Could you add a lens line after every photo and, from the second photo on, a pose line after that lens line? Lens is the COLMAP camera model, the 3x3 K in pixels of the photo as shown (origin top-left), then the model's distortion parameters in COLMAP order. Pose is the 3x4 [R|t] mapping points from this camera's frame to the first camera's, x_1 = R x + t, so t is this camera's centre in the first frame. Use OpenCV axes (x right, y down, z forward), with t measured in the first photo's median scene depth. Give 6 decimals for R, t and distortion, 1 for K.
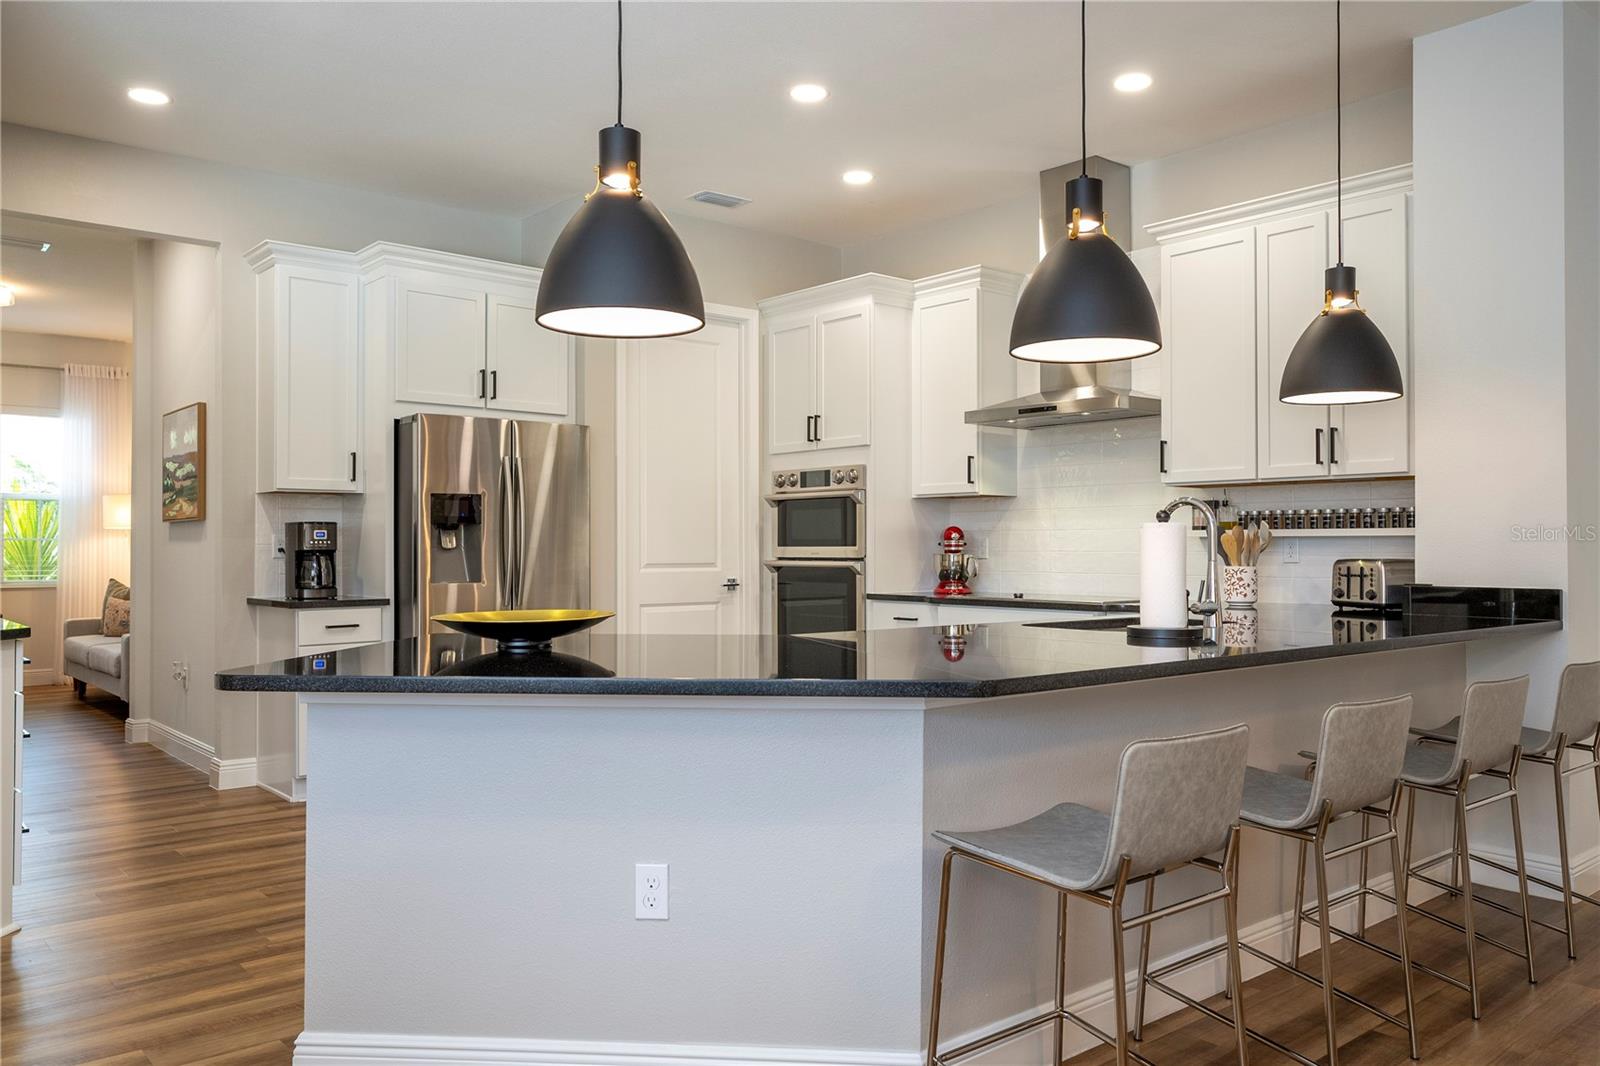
lens RADIAL K [[1201.8, 0, 803.1], [0, 1201.8, 532.0], [0, 0, 1]] dist [0.010179, -0.010548]
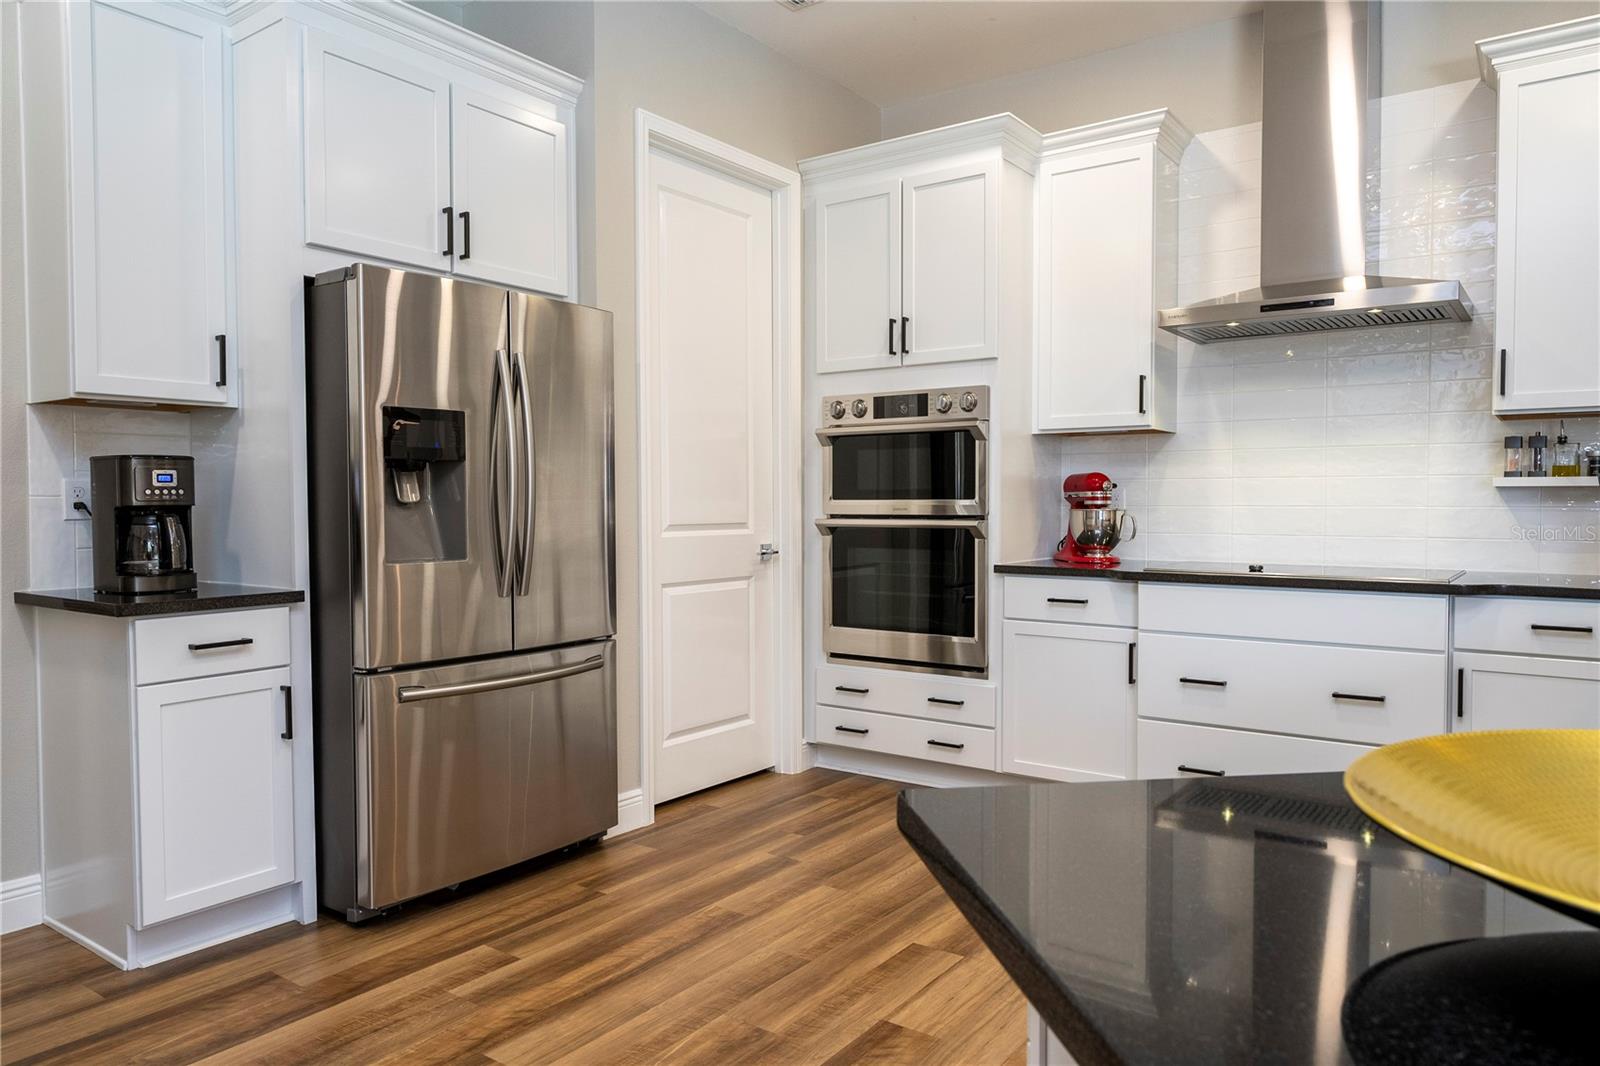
lens RADIAL K [[1070.1, 0, 804.1], [0, 1070.1, 529.9], [0, 0, 1]] dist [0.003604, 0.001848]
pose [[0.971572, -0.006602, 0.236653, -0.219543], [-0.002815, 0.999218, 0.039431, 0.005447], [-0.236728, -0.038977, 0.970794, 0.424384]]
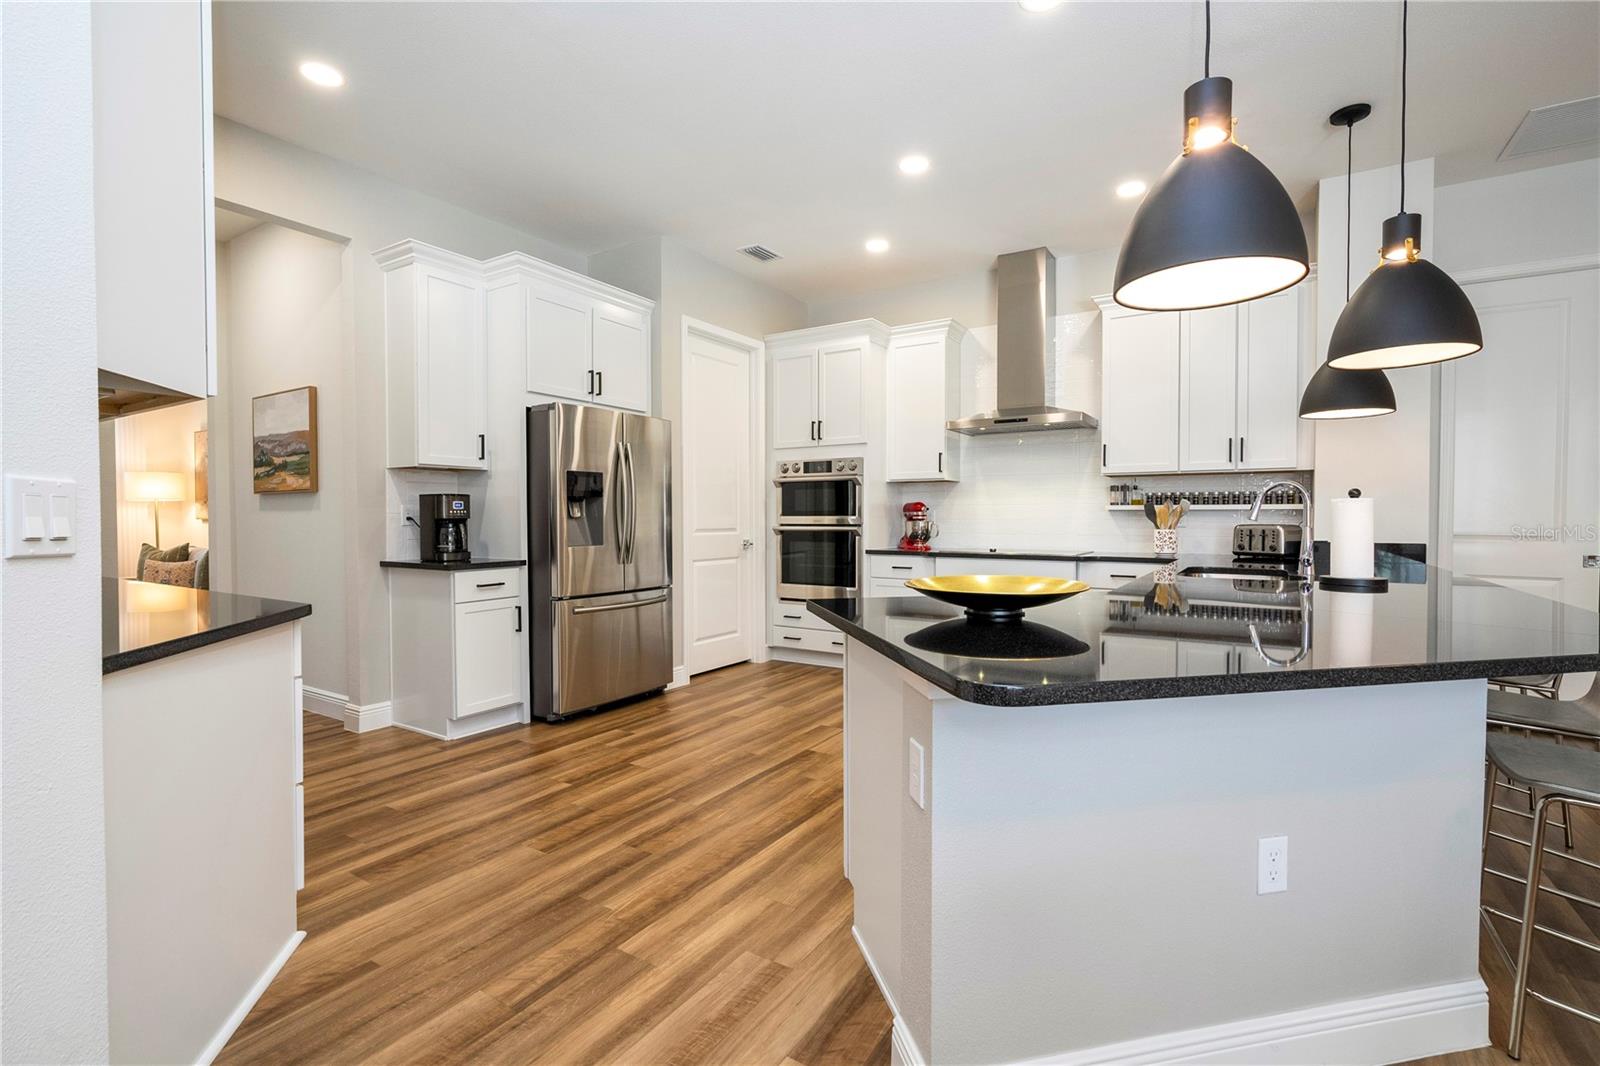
lens RADIAL K [[722.3, 0, 805.6], [0, 722.3, 529.7], [0, 0, 1]] dist [-0.004393, 0.003529]
pose [[0.954301, -0.004521, 0.298812, -0.276820], [-0.004521, 0.999553, 0.029561, 0.003570], [-0.298812, -0.029561, 0.953854, 0.232198]]
